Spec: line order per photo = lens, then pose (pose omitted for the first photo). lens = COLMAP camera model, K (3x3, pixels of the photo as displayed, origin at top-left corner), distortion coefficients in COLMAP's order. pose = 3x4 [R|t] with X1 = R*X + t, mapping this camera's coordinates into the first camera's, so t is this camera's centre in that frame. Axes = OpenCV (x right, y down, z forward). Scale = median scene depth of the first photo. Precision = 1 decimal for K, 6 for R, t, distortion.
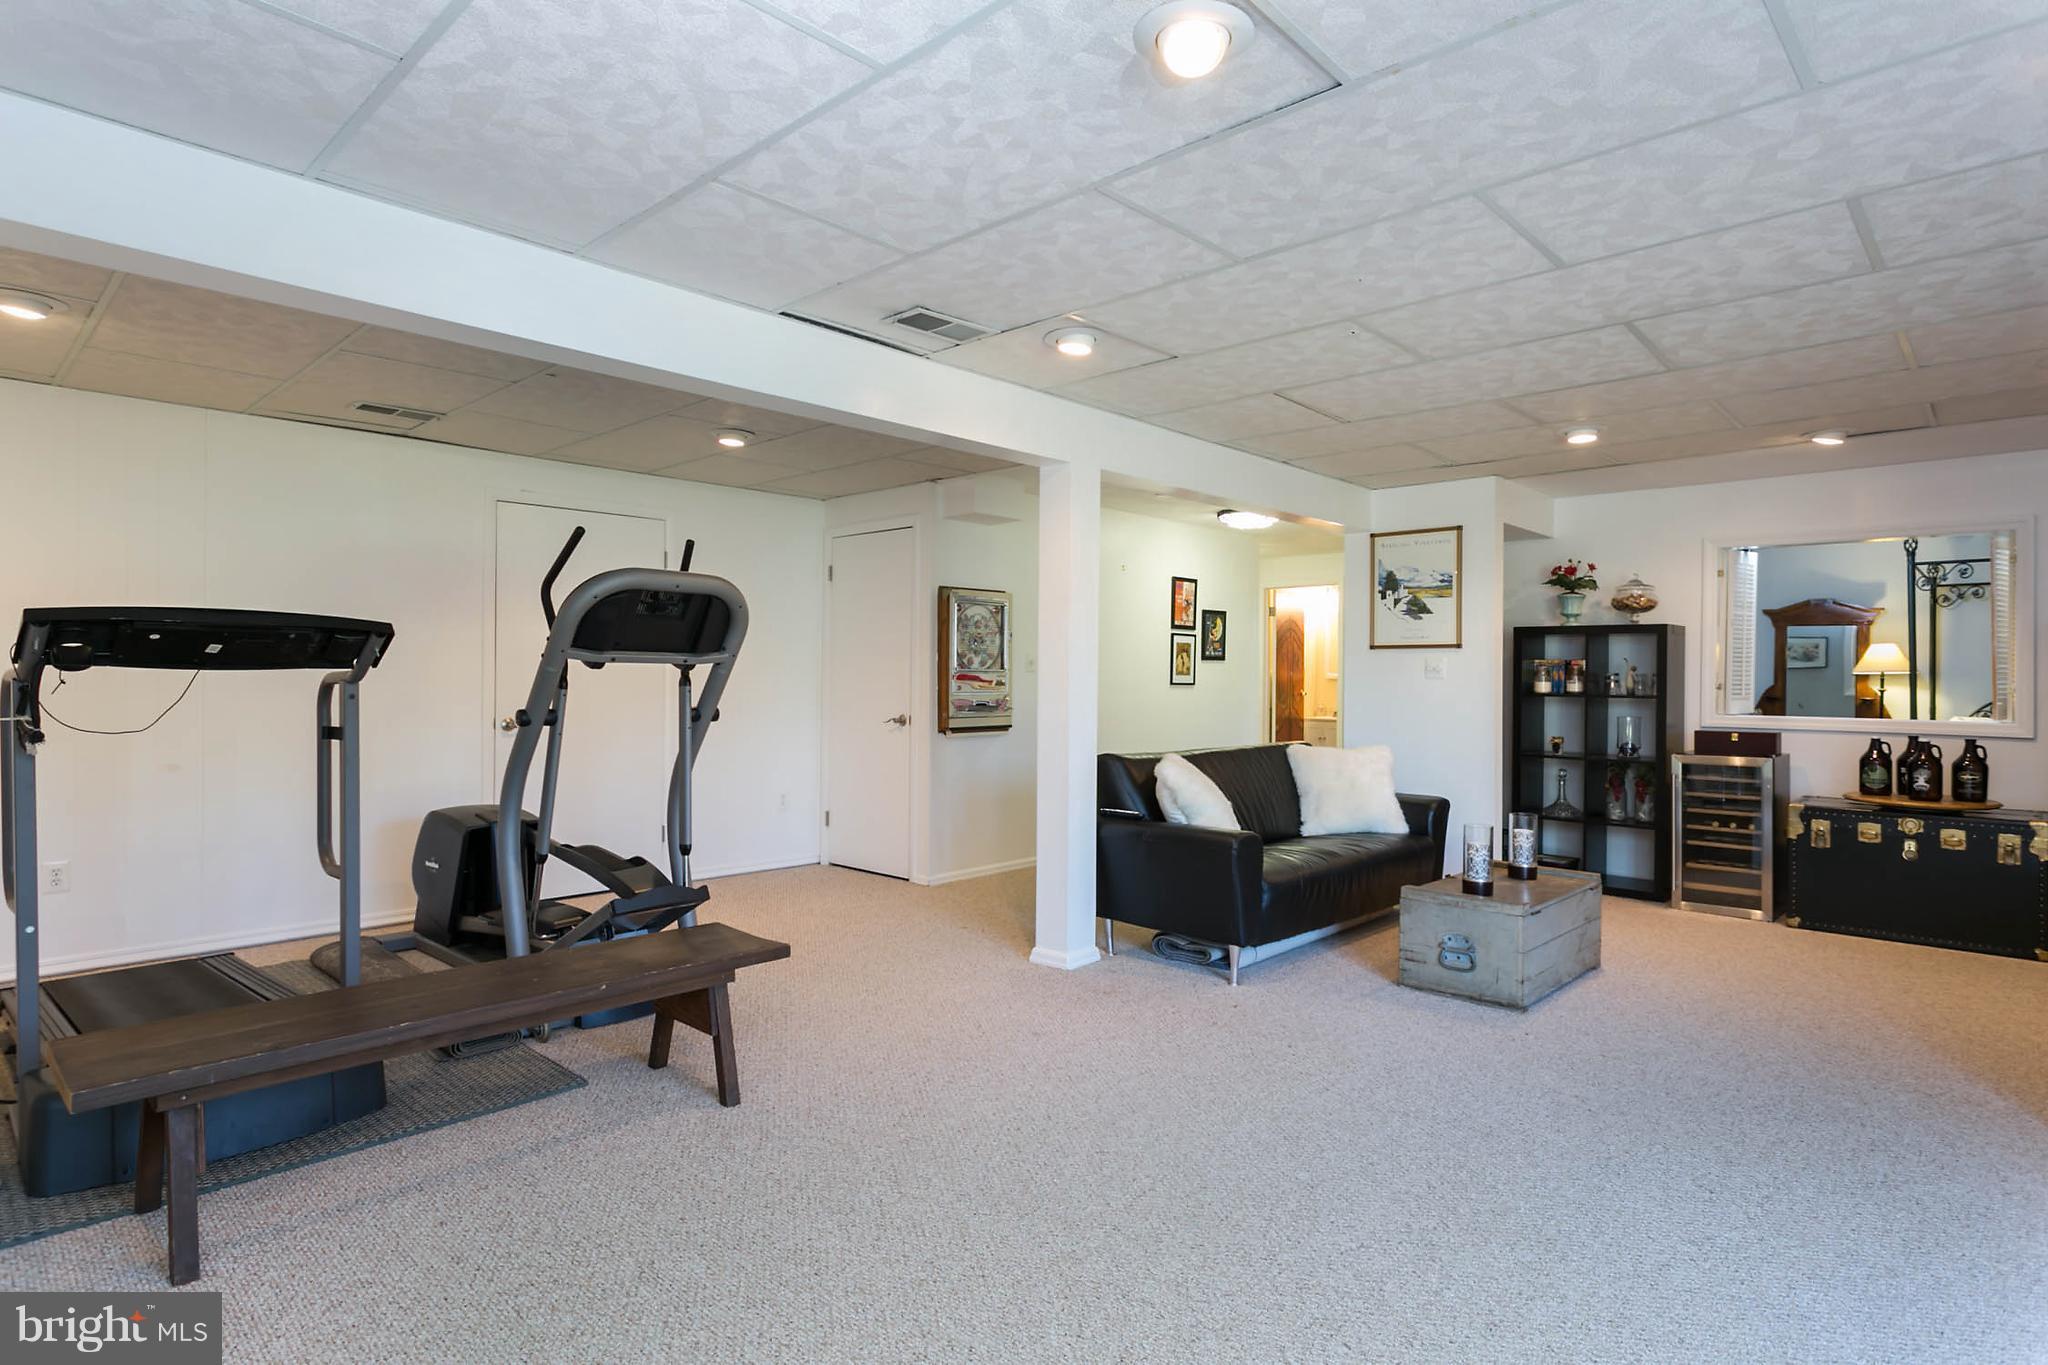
lens RADIAL K [[1078.3, 0, 1024.0], [0, 1078.3, 682.5], [0, 0, 1]] dist [-0.000468, 0.000158]
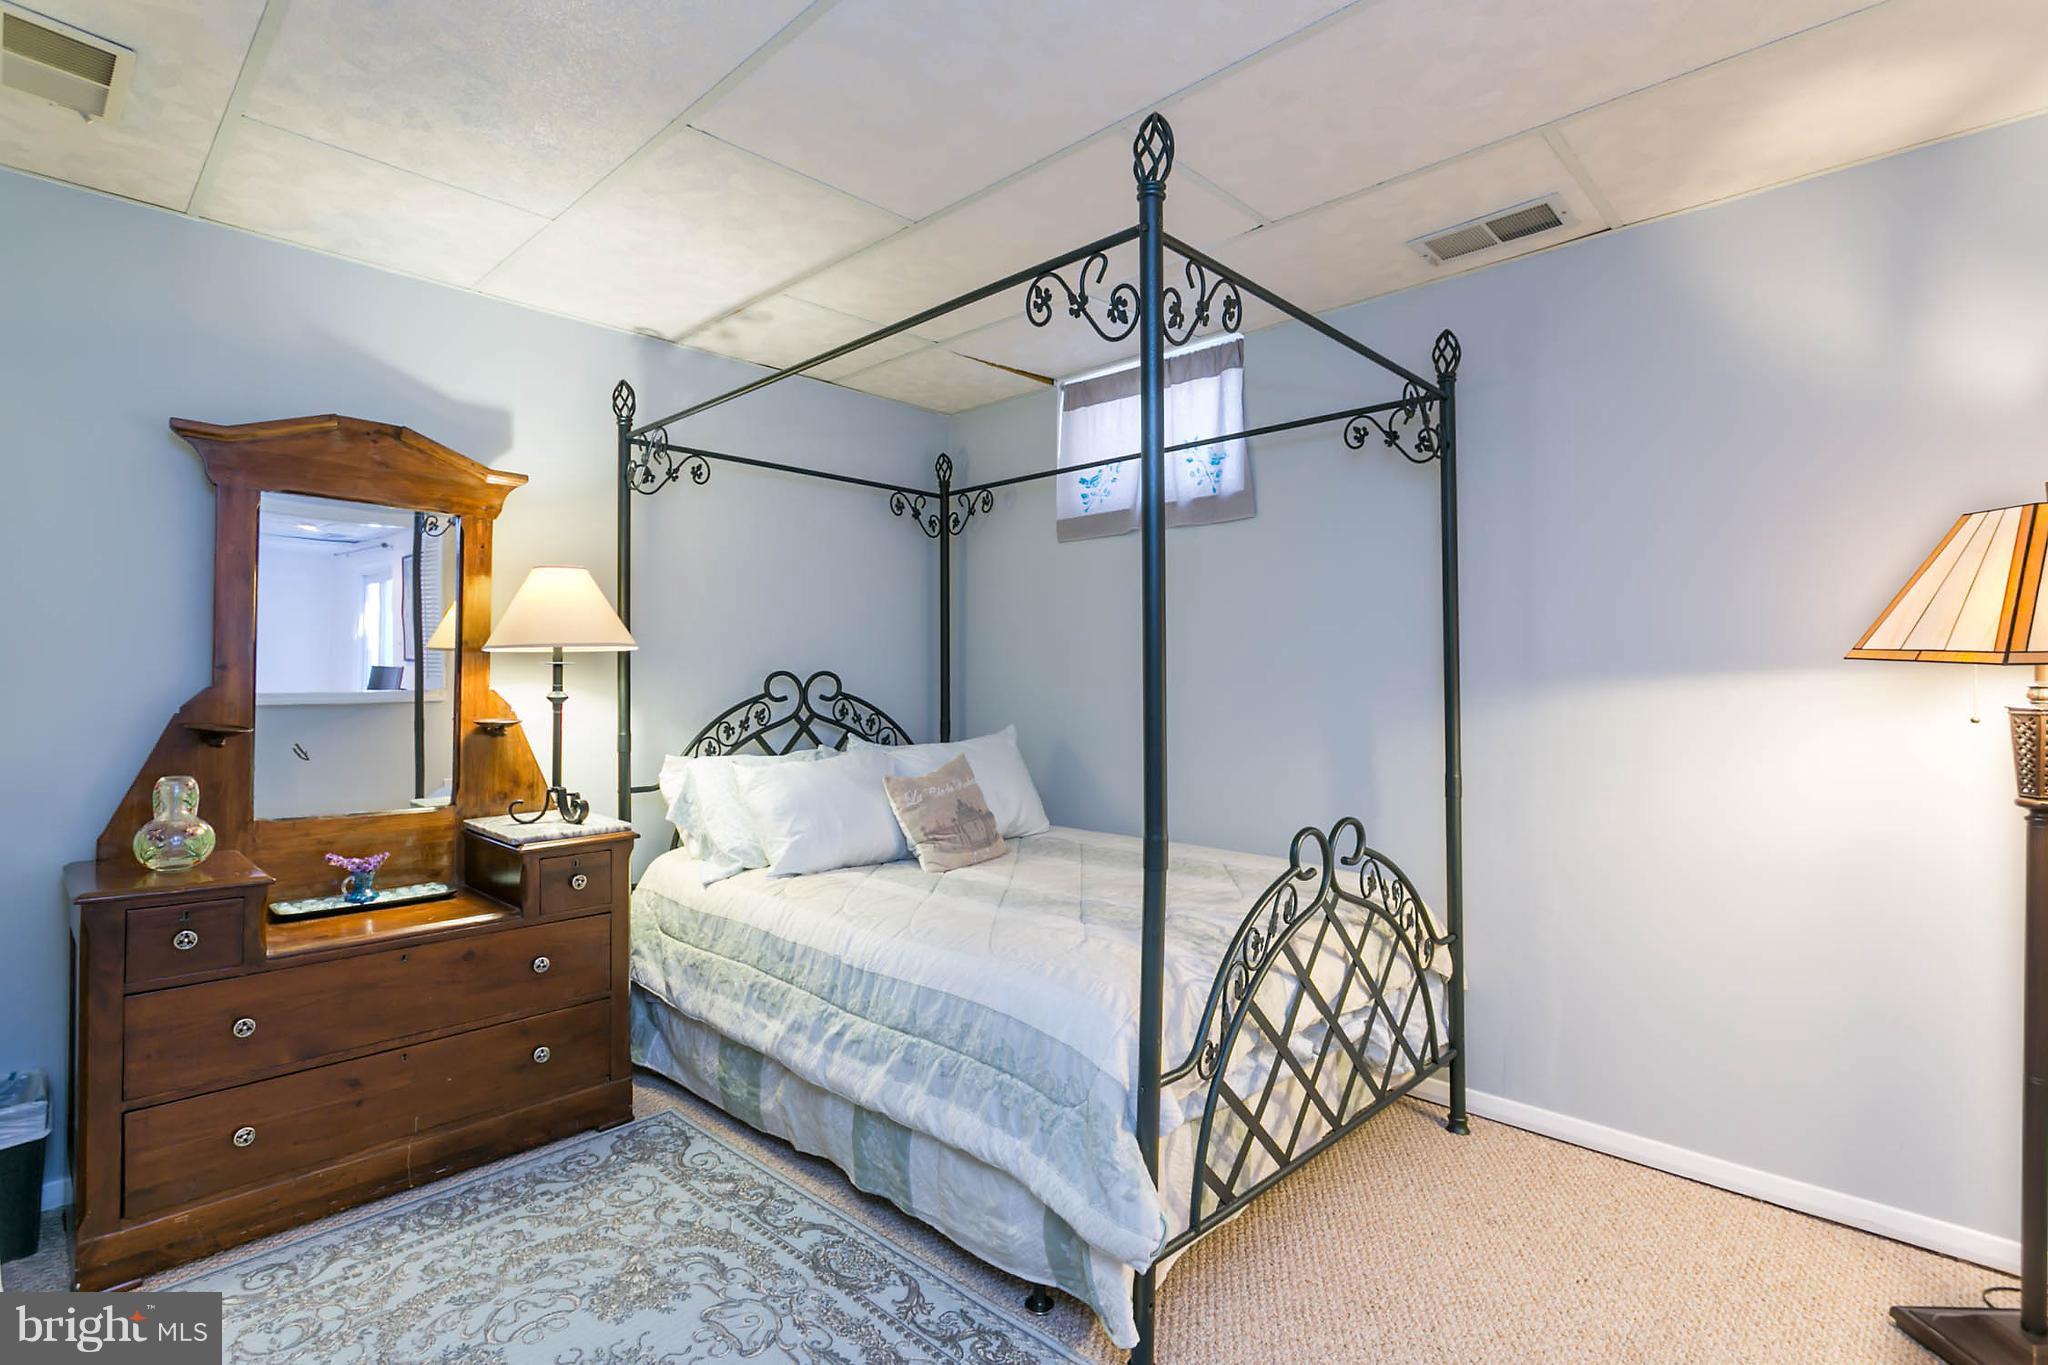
lens RADIAL K [[991.5, 0, 1026.8], [0, 991.5, 668.2], [0, 0, 1]] dist [-0.002147, 0.000342]
pose [[0.007864, 0.006201, 0.999950, 0.632495], [0.013765, 0.999885, -0.006309, 0.002753], [-0.999874, 0.013814, 0.007777, 1.143183]]
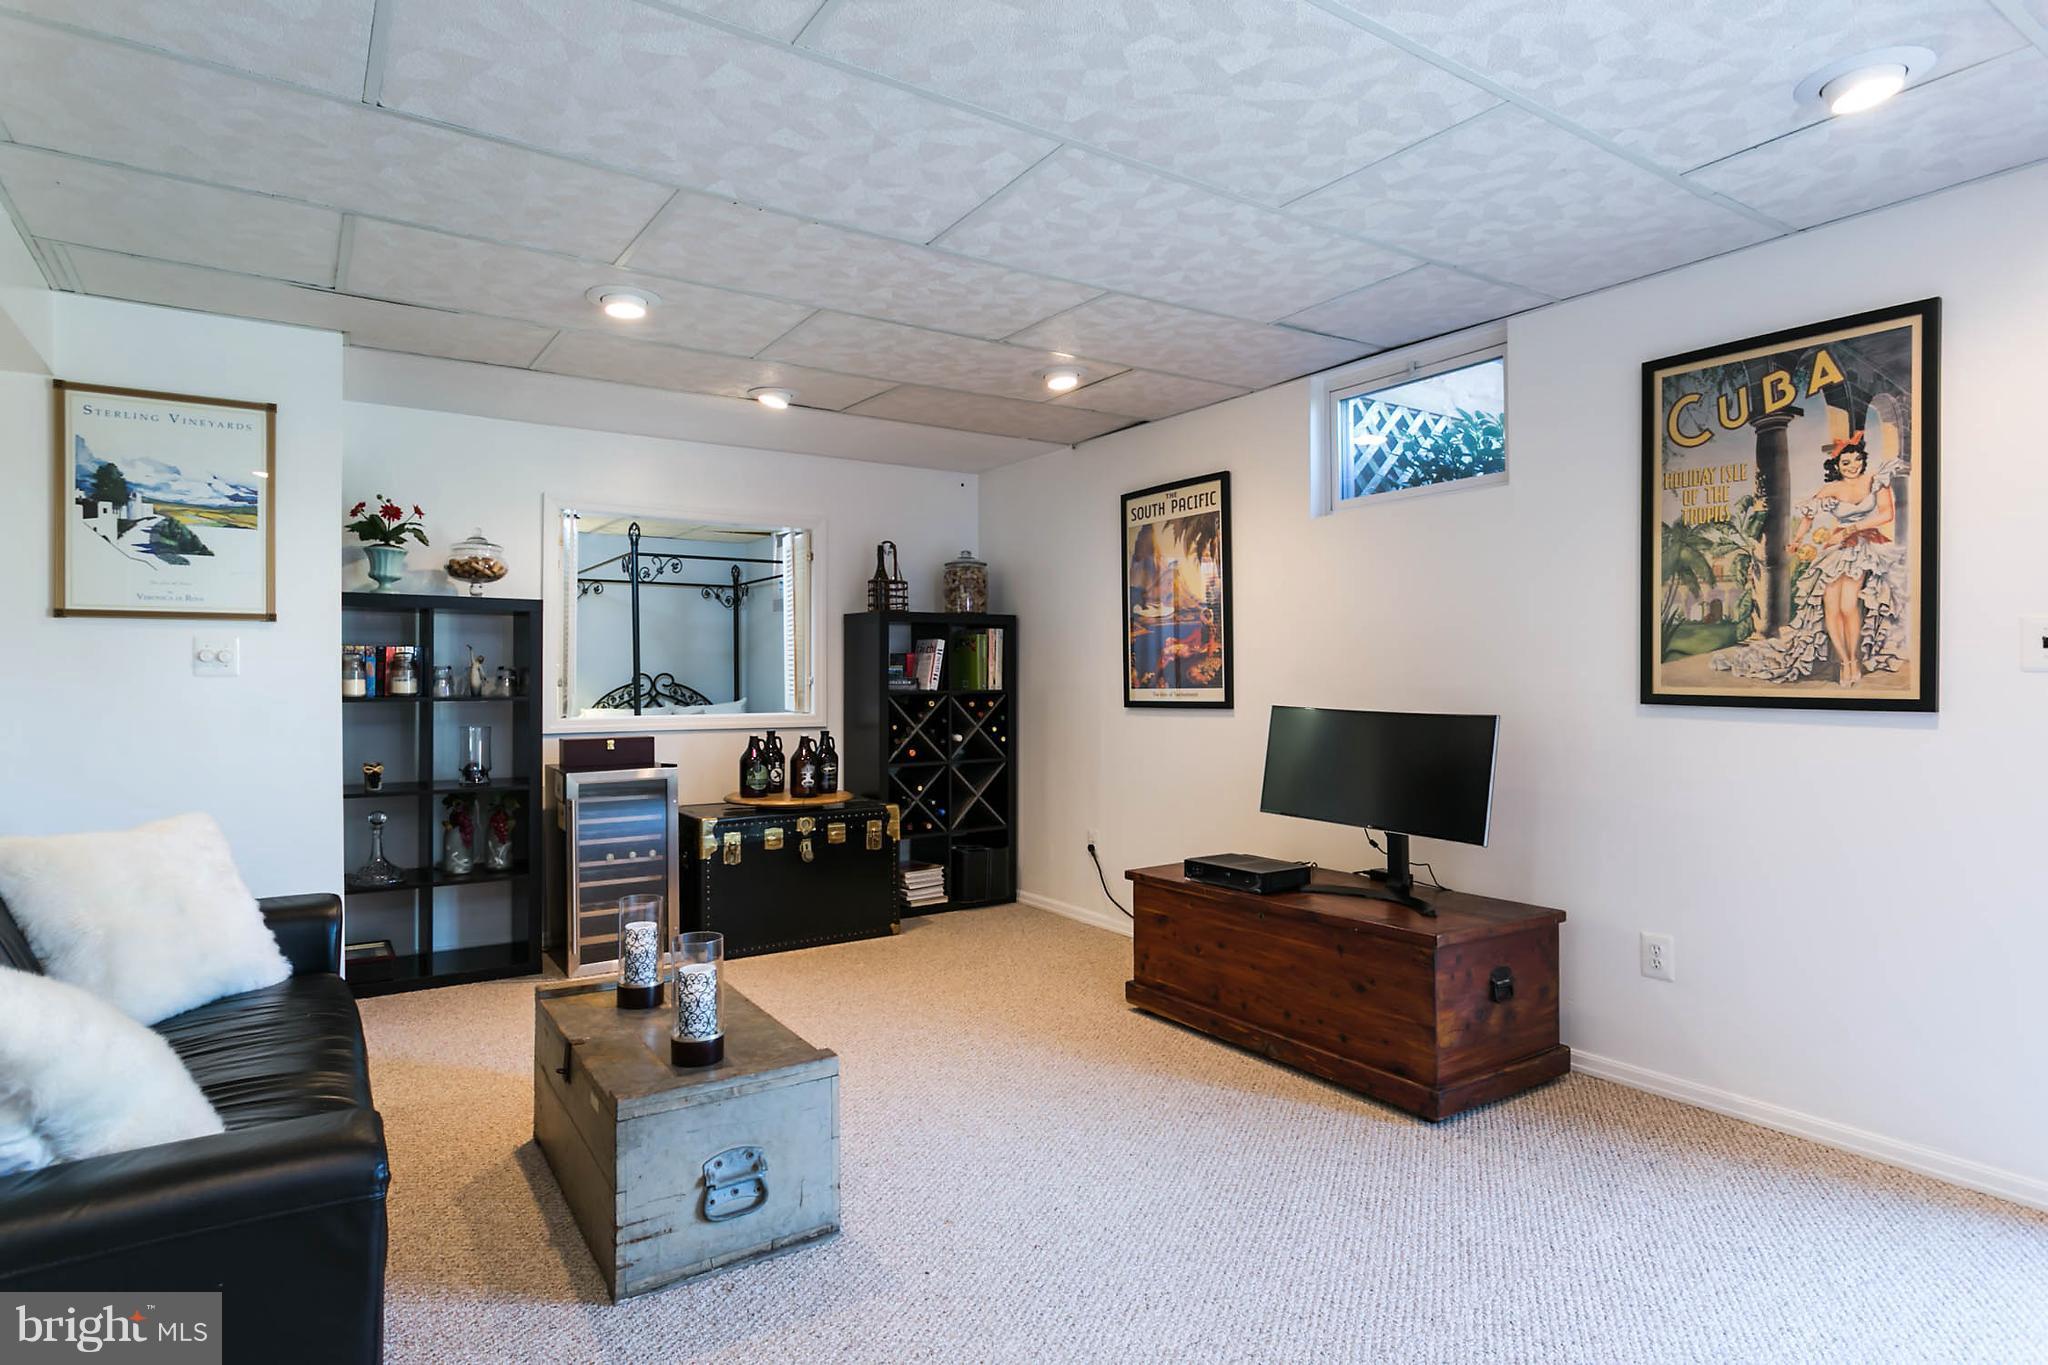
lens RADIAL K [[1092.9, 0, 1020.8], [0, 1092.9, 671.8], [0, 0, 1]] dist [-0.000856, -0.000279]
pose [[0.229360, -0.005361, 0.973327, -0.062543], [0.009121, 0.999953, 0.003359, -0.003719], [-0.973299, 0.008107, 0.229398, 0.482746]]
